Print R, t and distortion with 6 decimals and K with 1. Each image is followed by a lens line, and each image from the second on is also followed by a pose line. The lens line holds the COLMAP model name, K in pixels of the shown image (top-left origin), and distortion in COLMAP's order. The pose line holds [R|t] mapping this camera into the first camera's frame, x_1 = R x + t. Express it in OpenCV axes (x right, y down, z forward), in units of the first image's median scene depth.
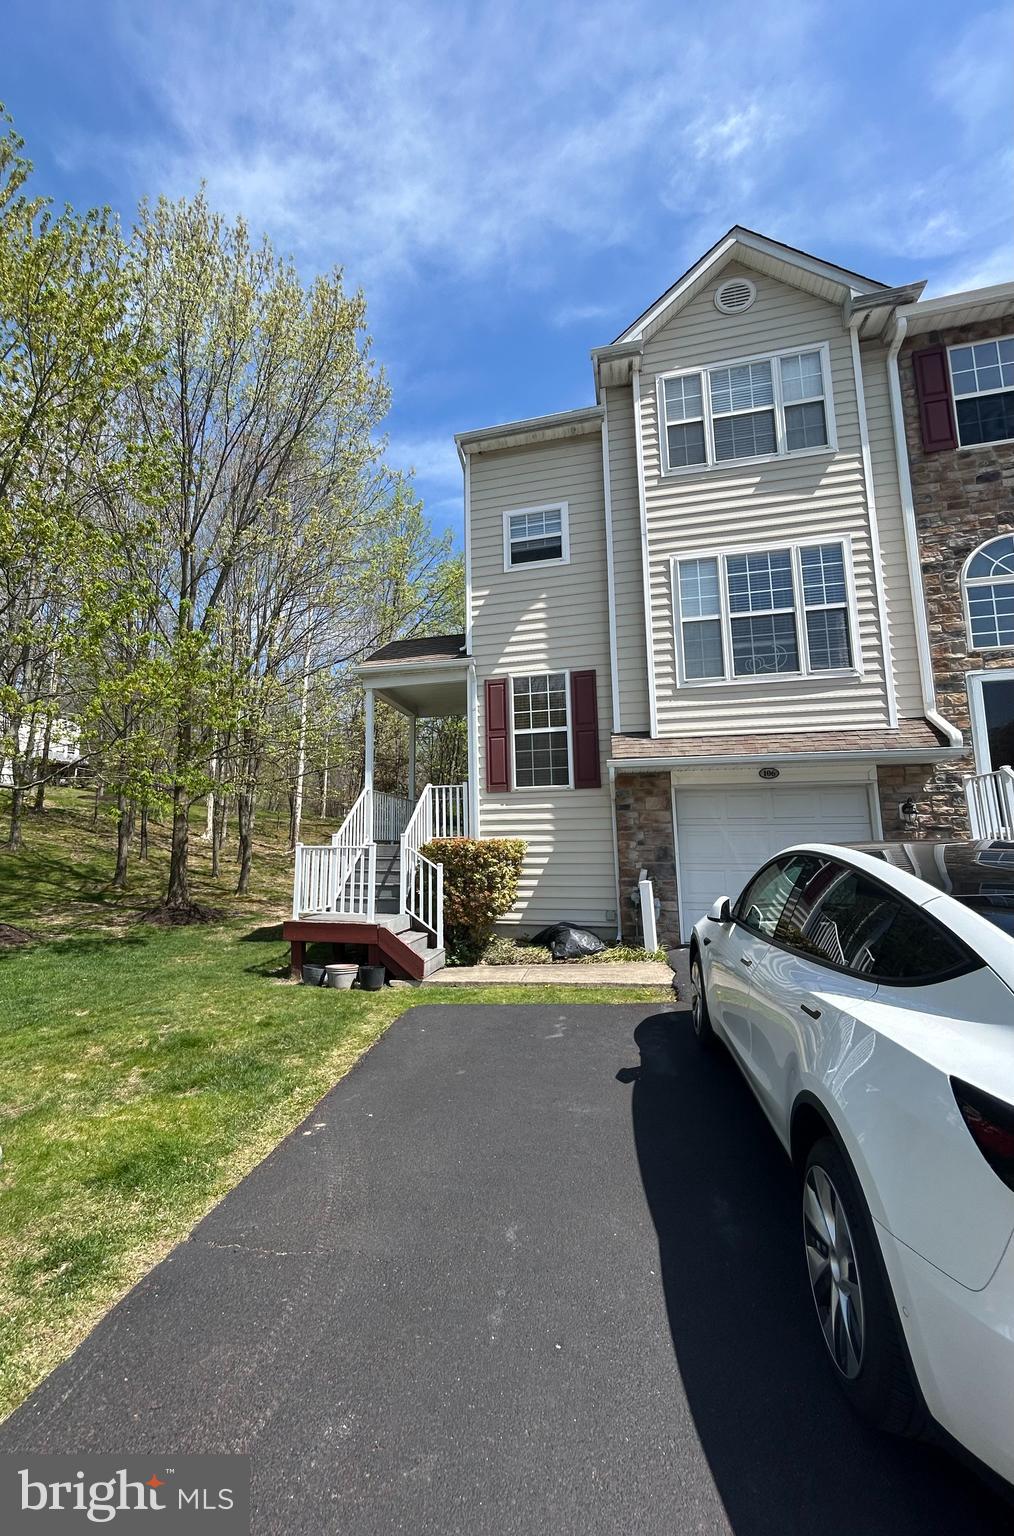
lens RADIAL K [[671.3, 0, 483.9], [0, 671.3, 753.5], [0, 0, 1]] dist [-0.007414, -0.000434]
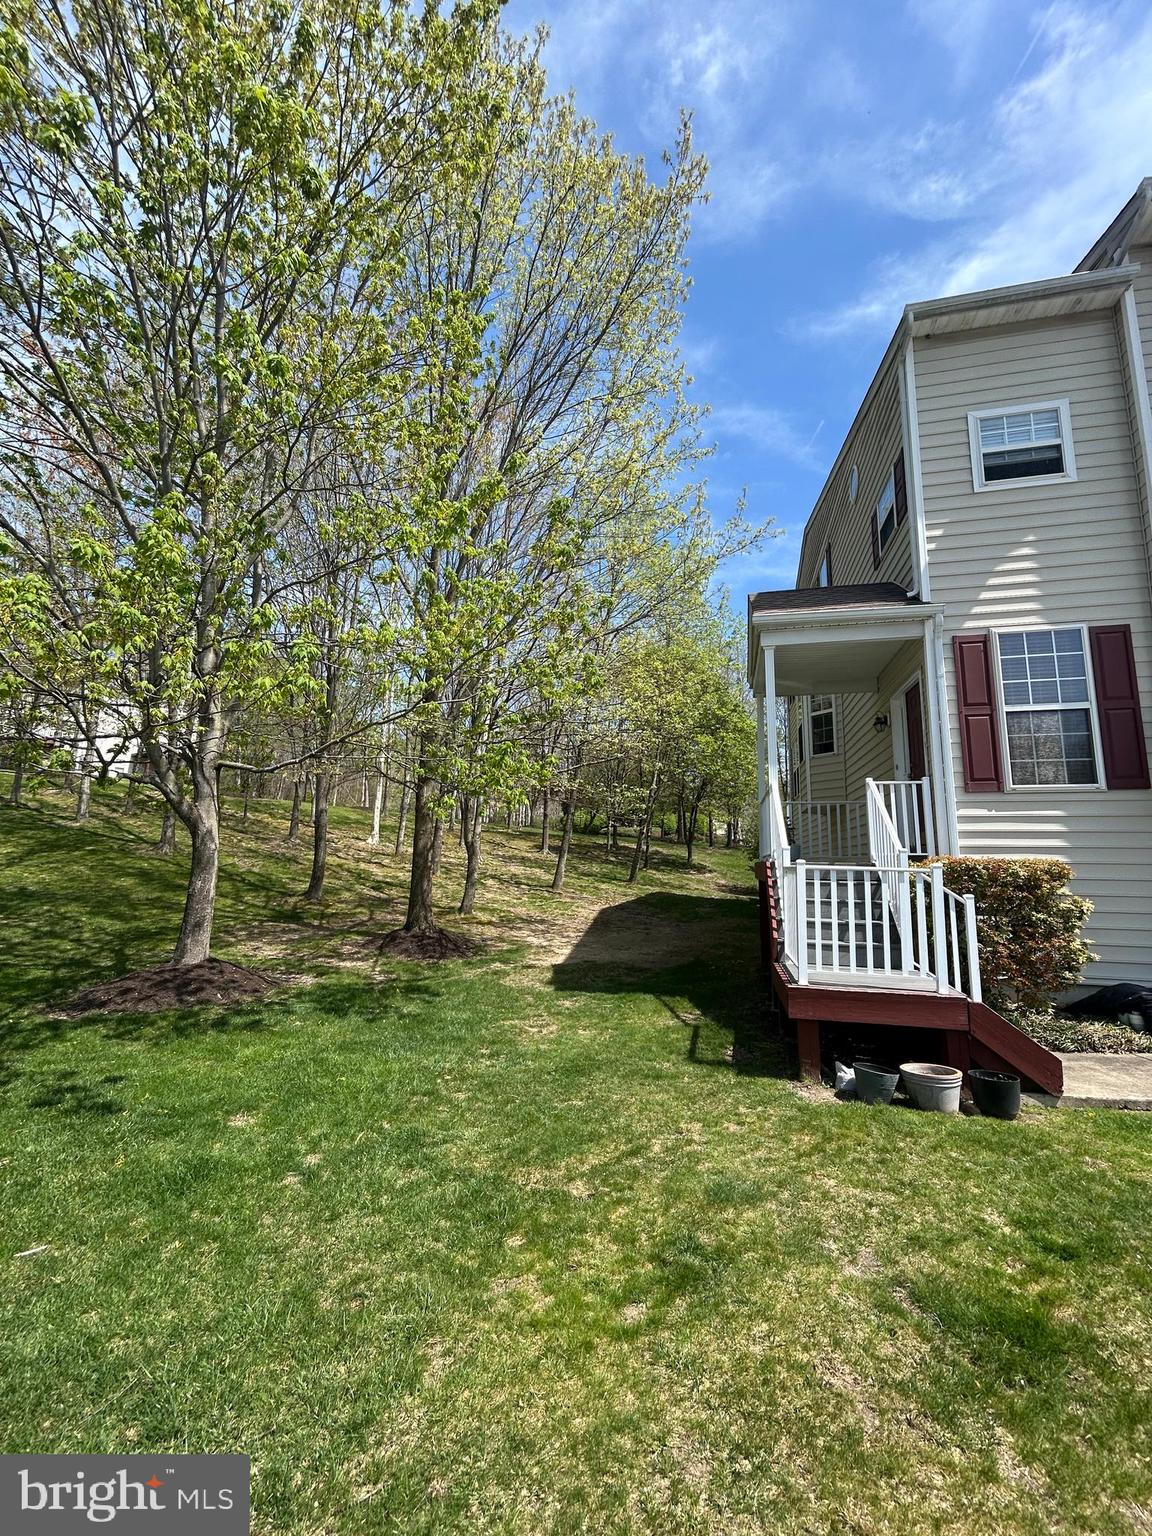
lens RADIAL K [[626.3, 0, 567.6], [0, 626.3, 754.5], [0, 0, 1]] dist [-0.003095, -0.000035]
pose [[0.997997, 0.031738, 0.054726, -0.460052], [-0.030533, 0.999275, -0.022724, 0.047076], [-0.055408, 0.021008, 0.998243, 0.366063]]
